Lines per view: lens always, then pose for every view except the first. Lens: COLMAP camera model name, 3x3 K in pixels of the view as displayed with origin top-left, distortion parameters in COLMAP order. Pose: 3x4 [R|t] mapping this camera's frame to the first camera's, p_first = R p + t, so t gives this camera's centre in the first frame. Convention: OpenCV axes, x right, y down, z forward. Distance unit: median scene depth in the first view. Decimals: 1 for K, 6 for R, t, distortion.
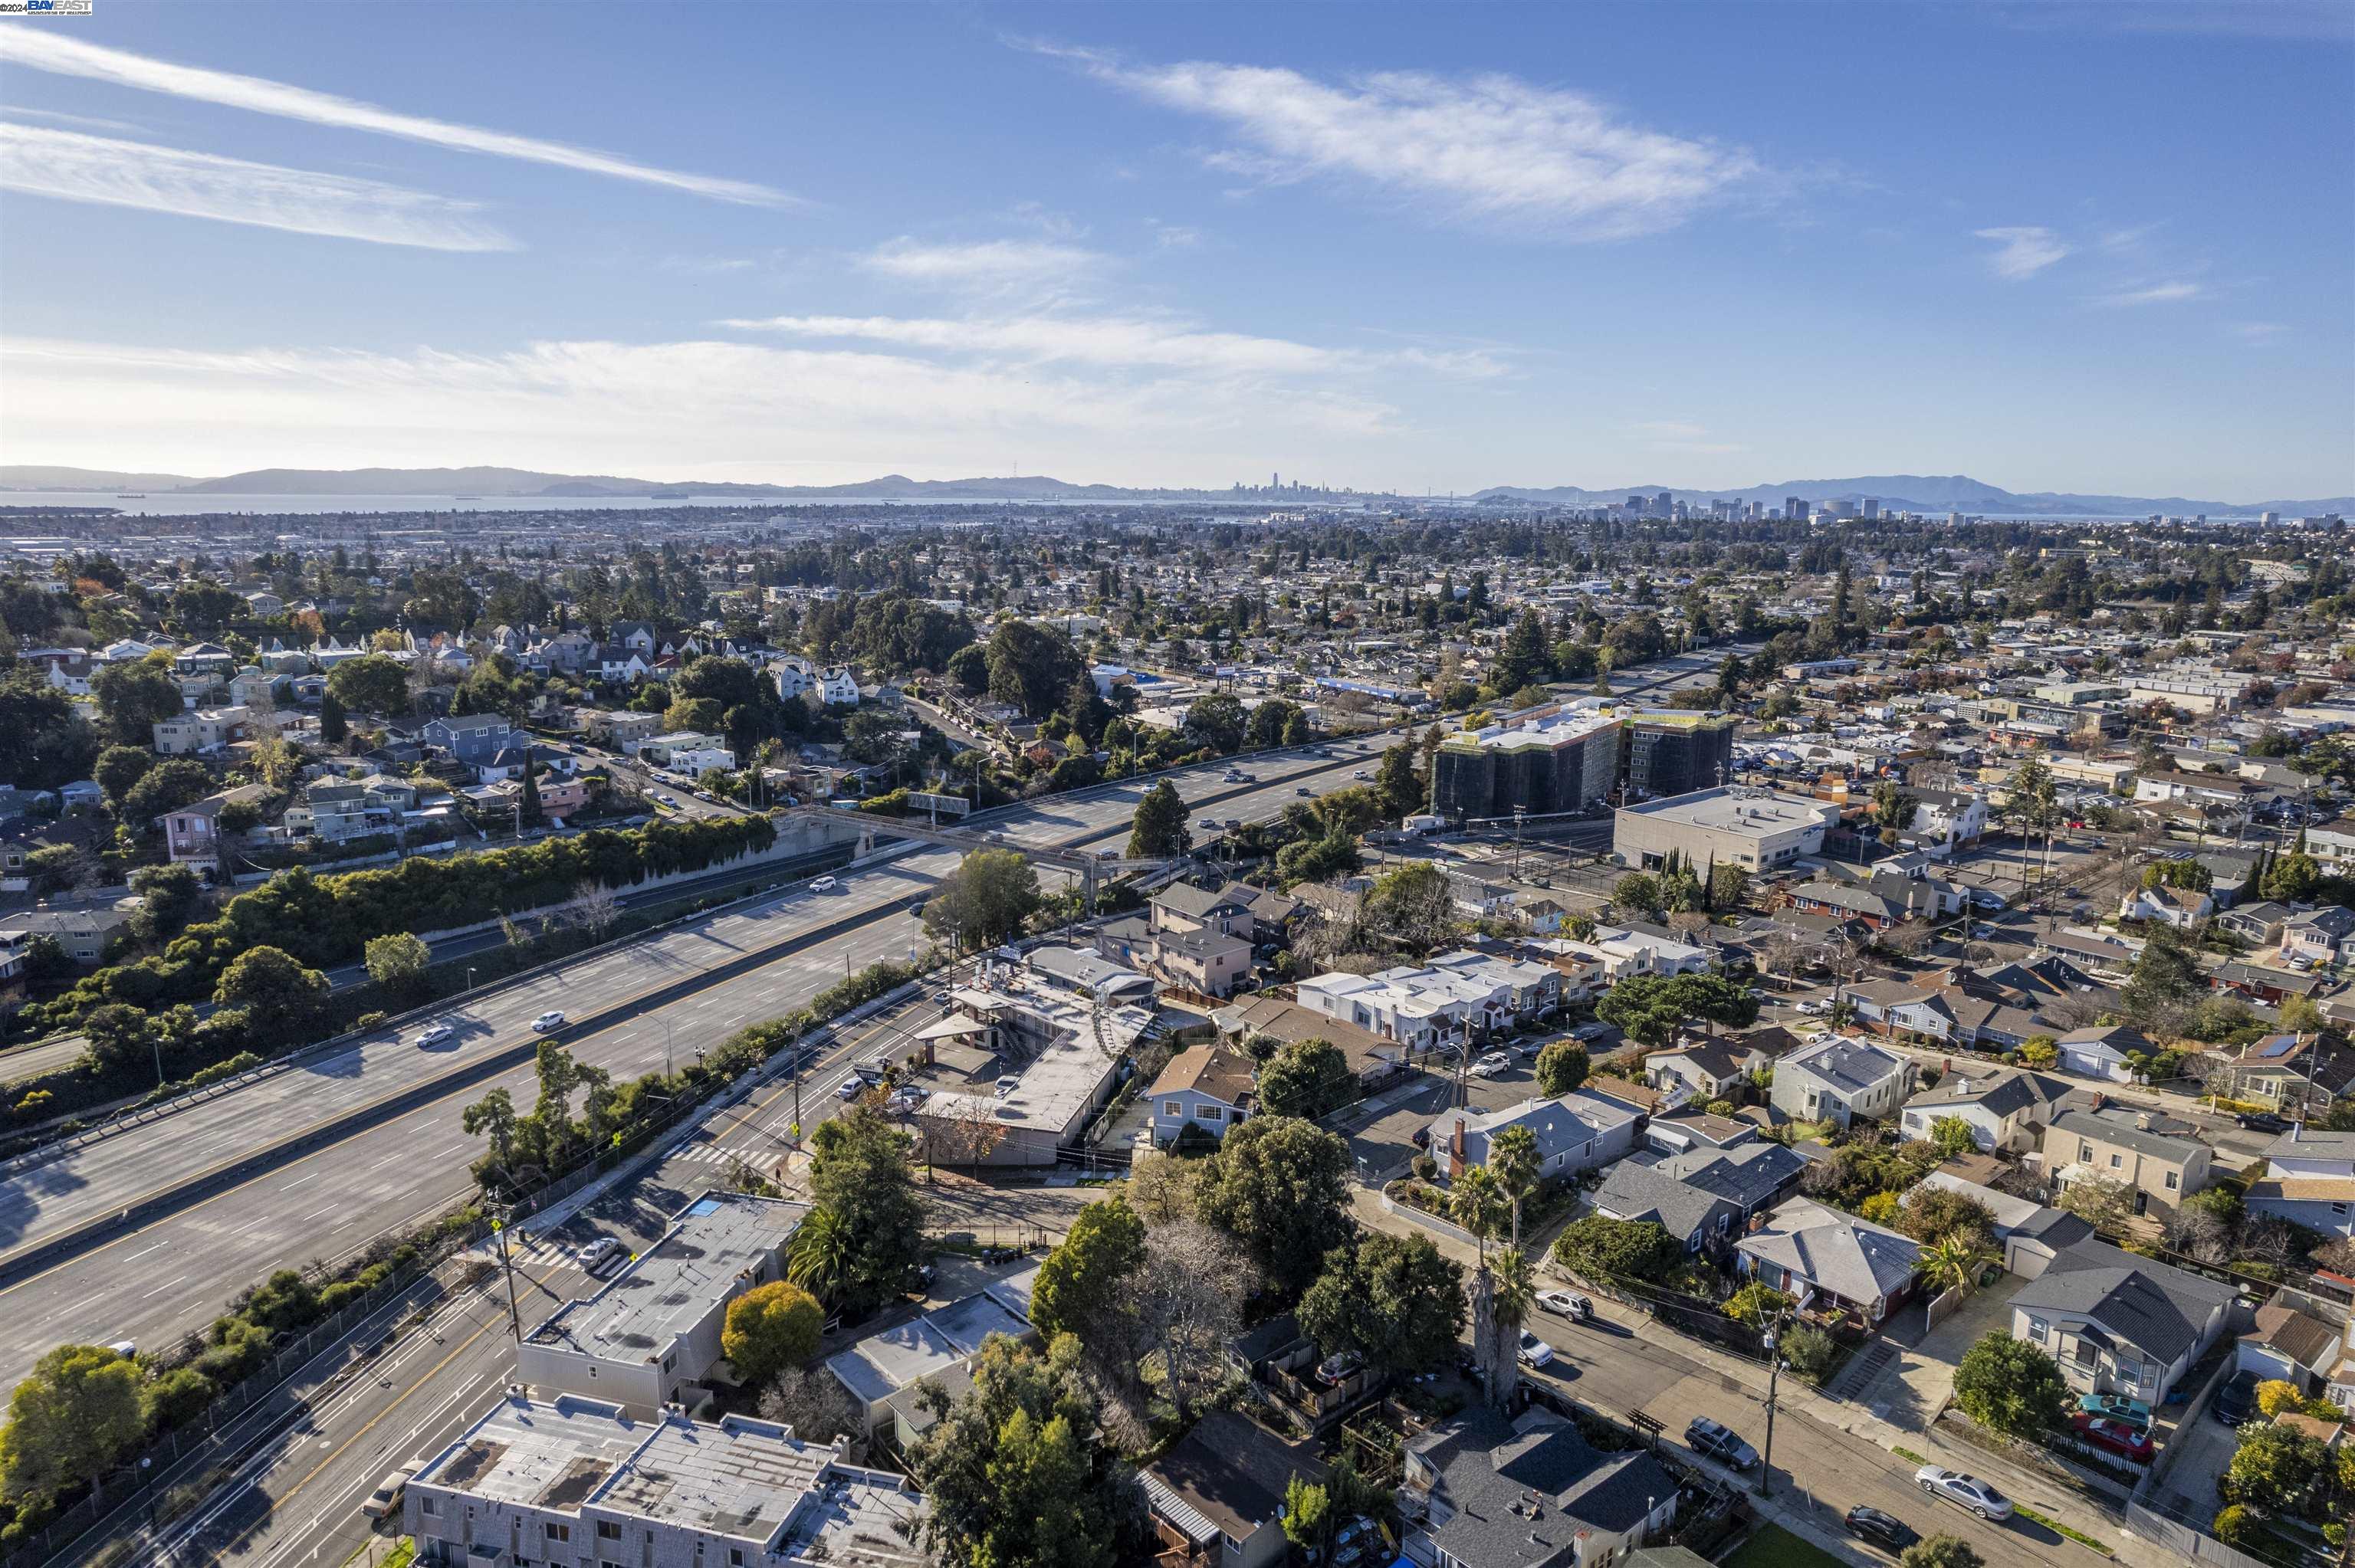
lens RADIAL K [[1508.9, 0, 1175.8], [0, 1508.9, 785.0], [0, 0, 1]] dist [-0.086317, 0.087429]
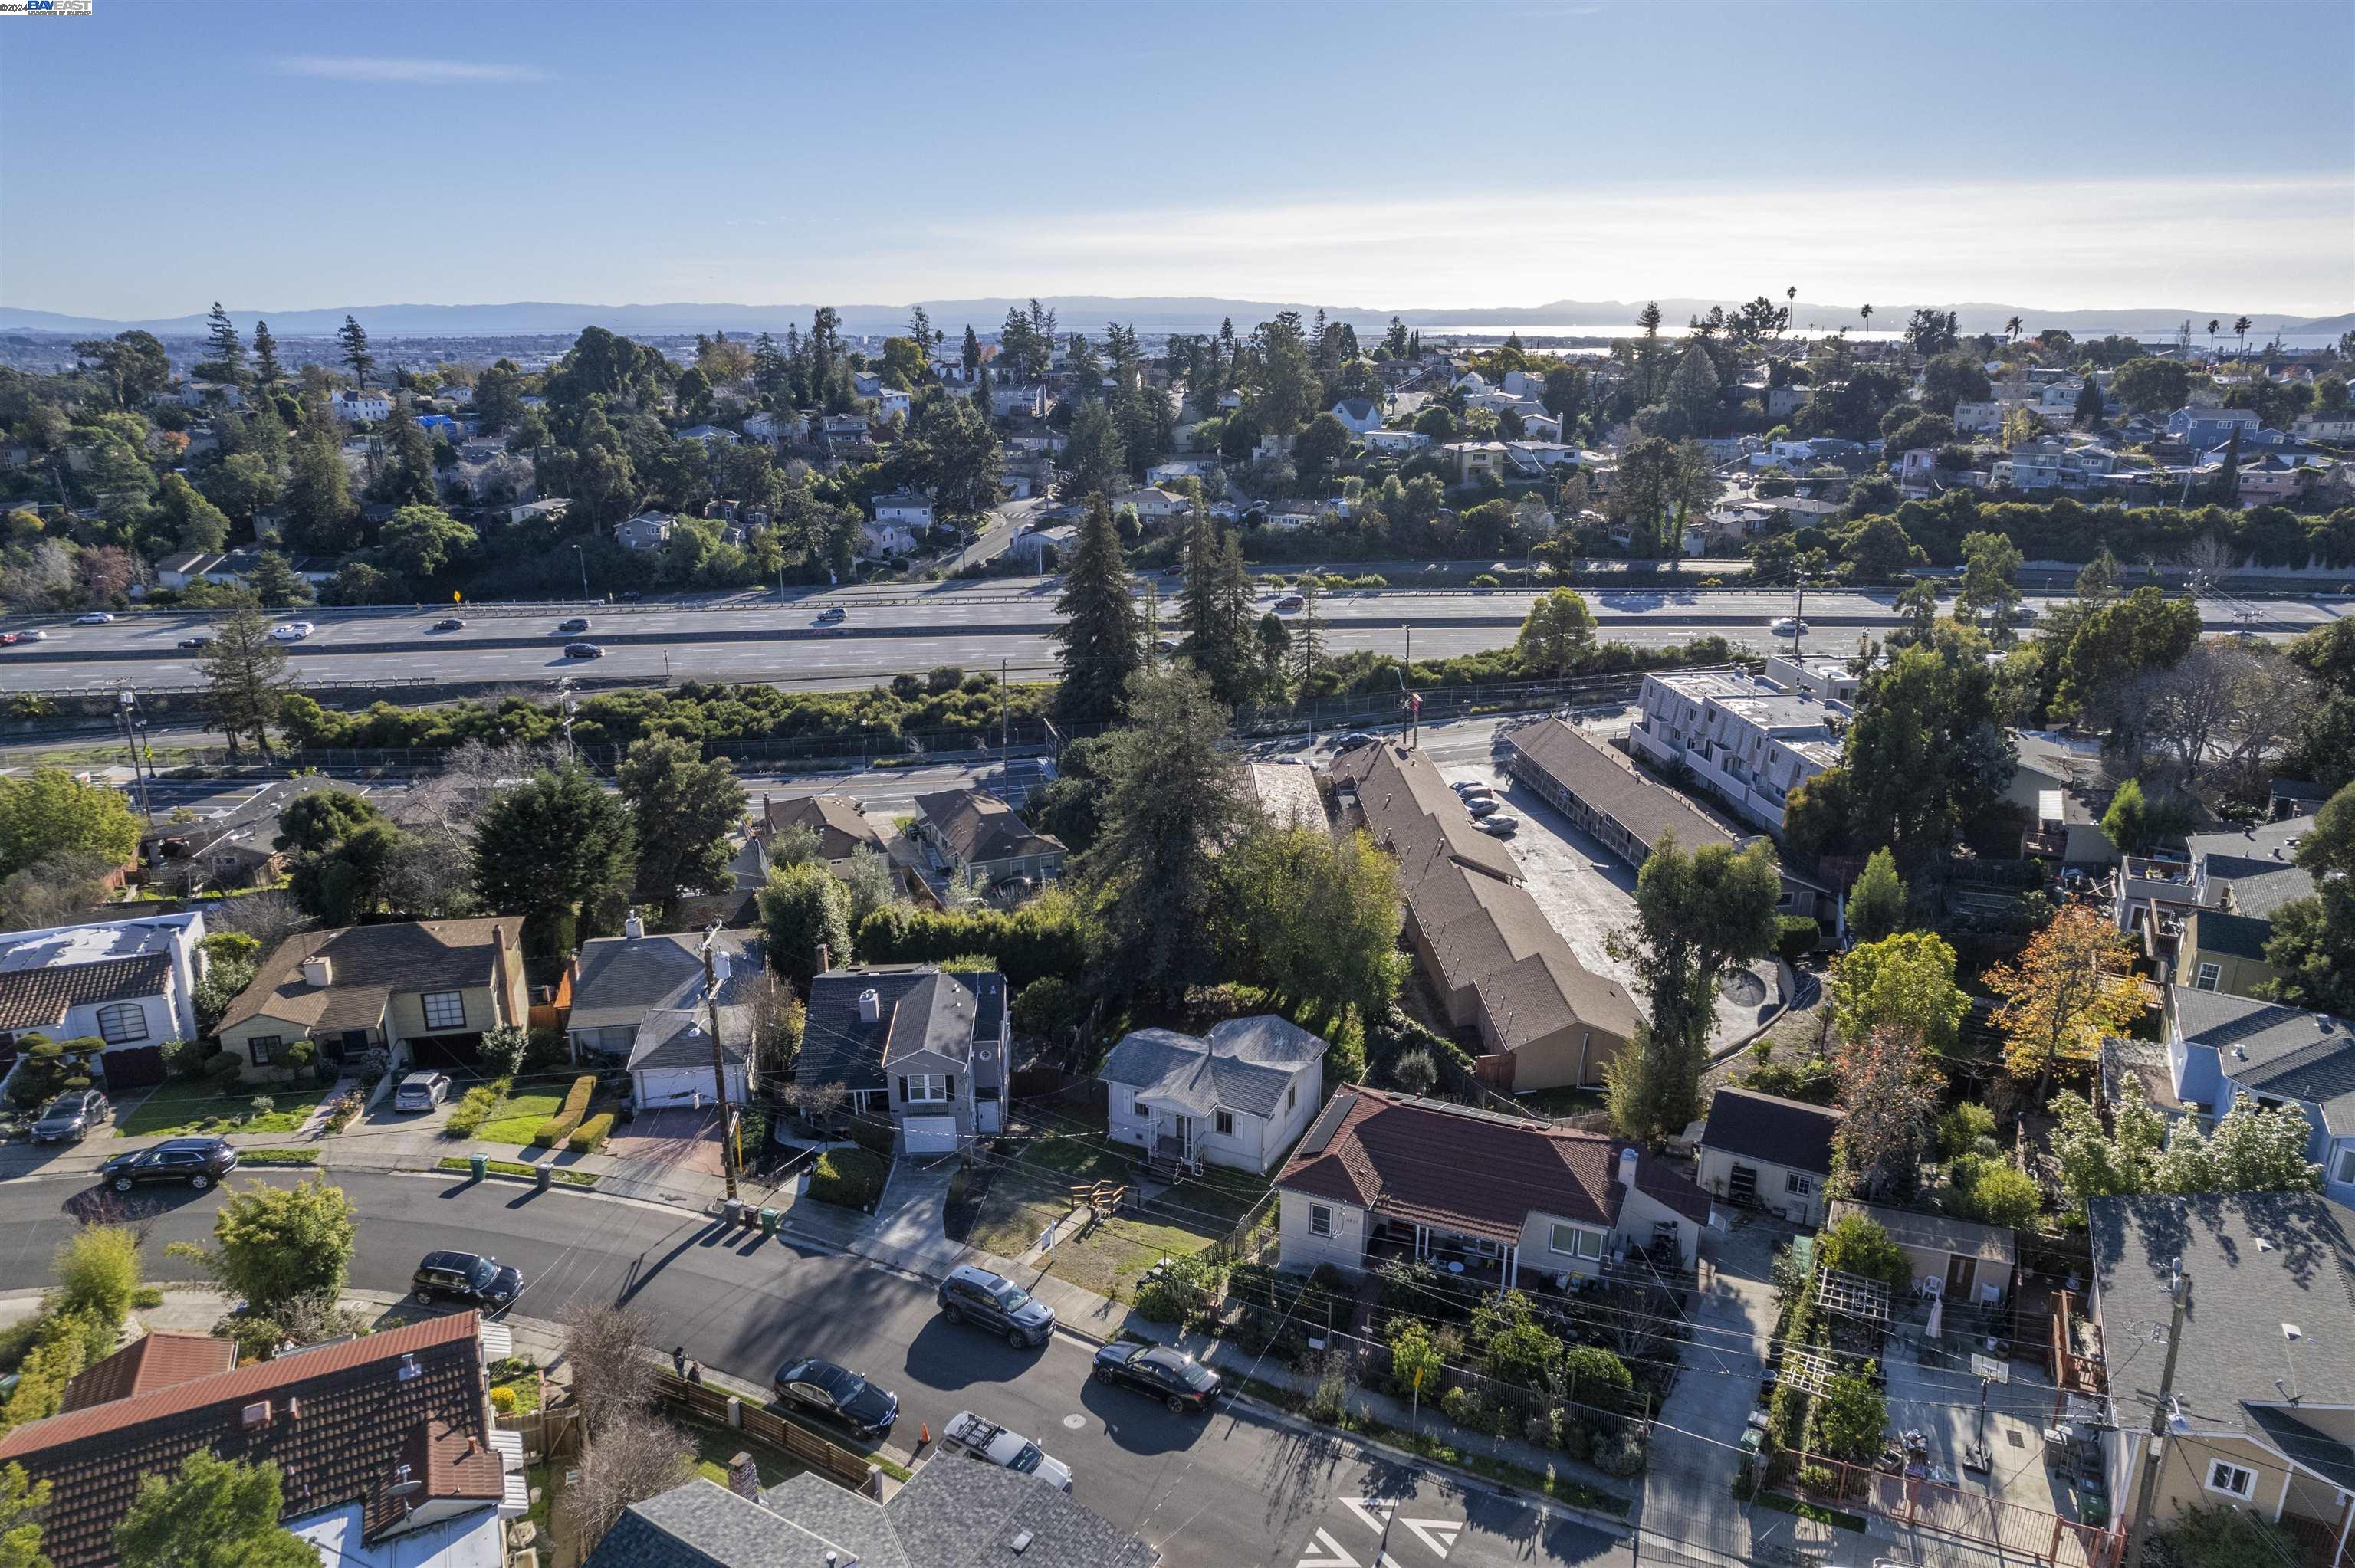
lens RADIAL K [[1507.0, 0, 1179.5], [0, 1507.0, 792.7], [0, 0, 1]] dist [-0.077035, 0.070303]
pose [[0.357091, 0.272172, -0.893537, 0.304005], [-0.176860, 0.959004, 0.221433, 0.136391], [0.917173, 0.078959, 0.390588, -0.020709]]
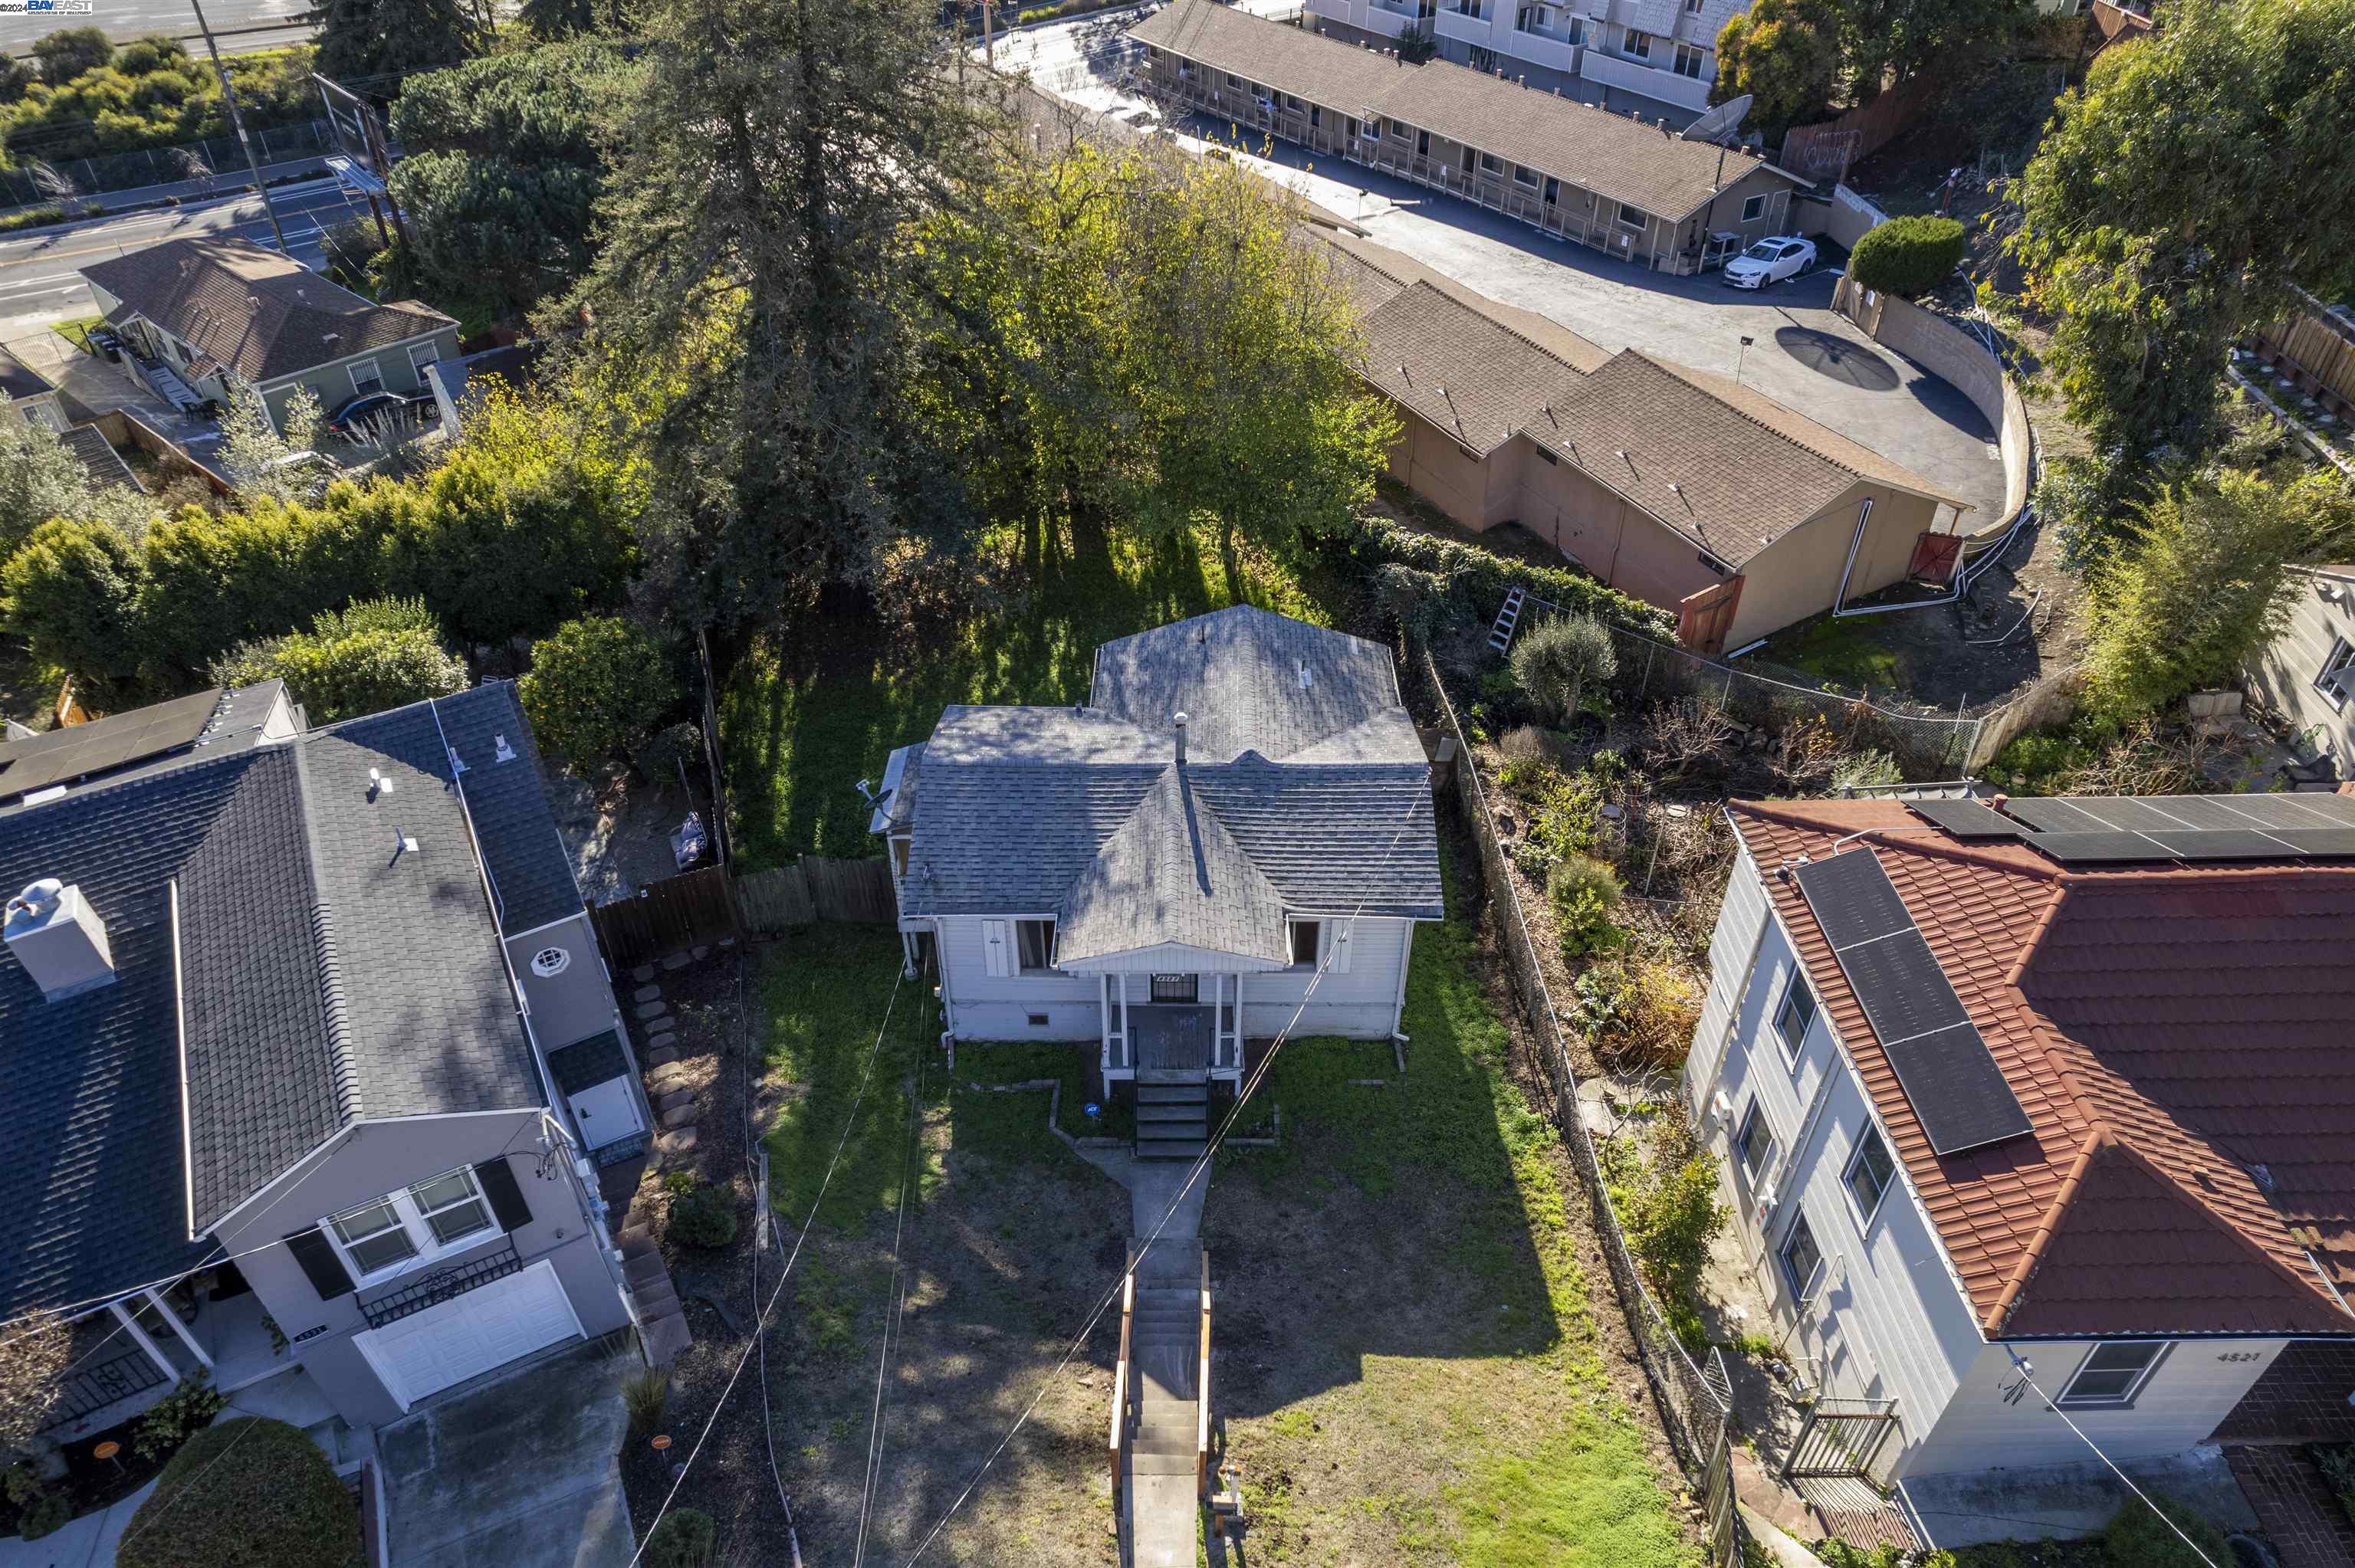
lens RADIAL K [[1507.0, 0, 1179.5], [0, 1507.0, 792.7], [0, 0, 1]] dist [-0.077035, 0.070303]
pose [[0.722658, 0.420847, -0.548319, 0.083871], [-0.125680, 0.860059, 0.494473, 0.209236], [0.679684, -0.288422, 0.674420, 0.039662]]
